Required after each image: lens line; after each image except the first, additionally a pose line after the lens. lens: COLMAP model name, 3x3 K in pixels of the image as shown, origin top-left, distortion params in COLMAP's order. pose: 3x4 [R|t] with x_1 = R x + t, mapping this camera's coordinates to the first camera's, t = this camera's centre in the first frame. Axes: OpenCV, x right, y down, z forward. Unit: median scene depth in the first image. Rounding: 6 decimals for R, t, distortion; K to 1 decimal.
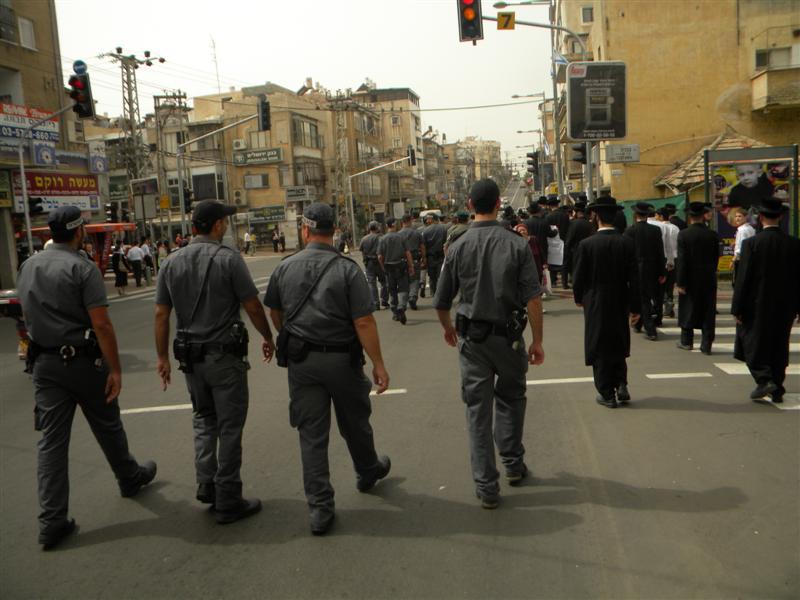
lens RADIAL K [[661.1, 0, 398.5], [0, 661.1, 279.8], [0, 0, 1]] dist [-0.191312, 0.175104]
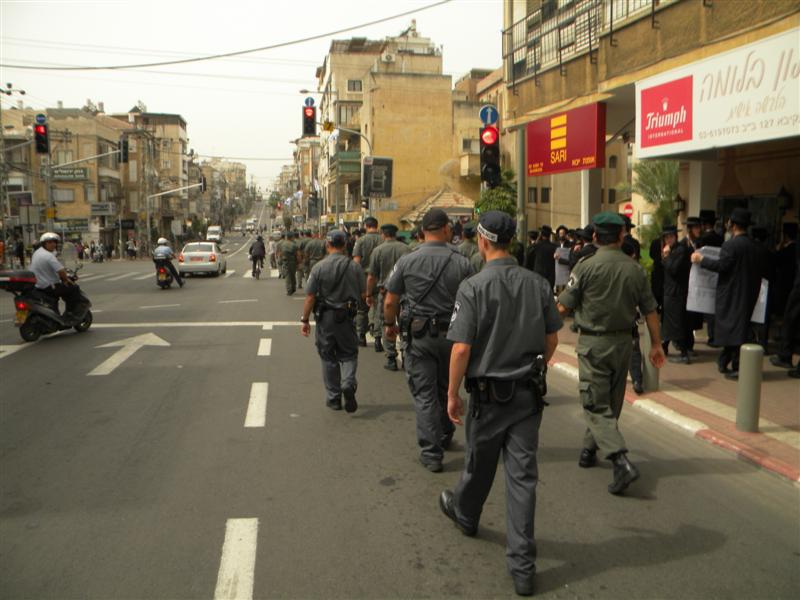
lens RADIAL K [[661.1, 0, 398.5], [0, 661.1, 279.8], [0, 0, 1]] dist [-0.191312, 0.175104]
pose [[0.920846, 0.026286, 0.389039, -0.107001], [-0.013506, 0.999277, -0.035550, 0.025422], [-0.389692, 0.027482, 0.920535, -0.224445]]
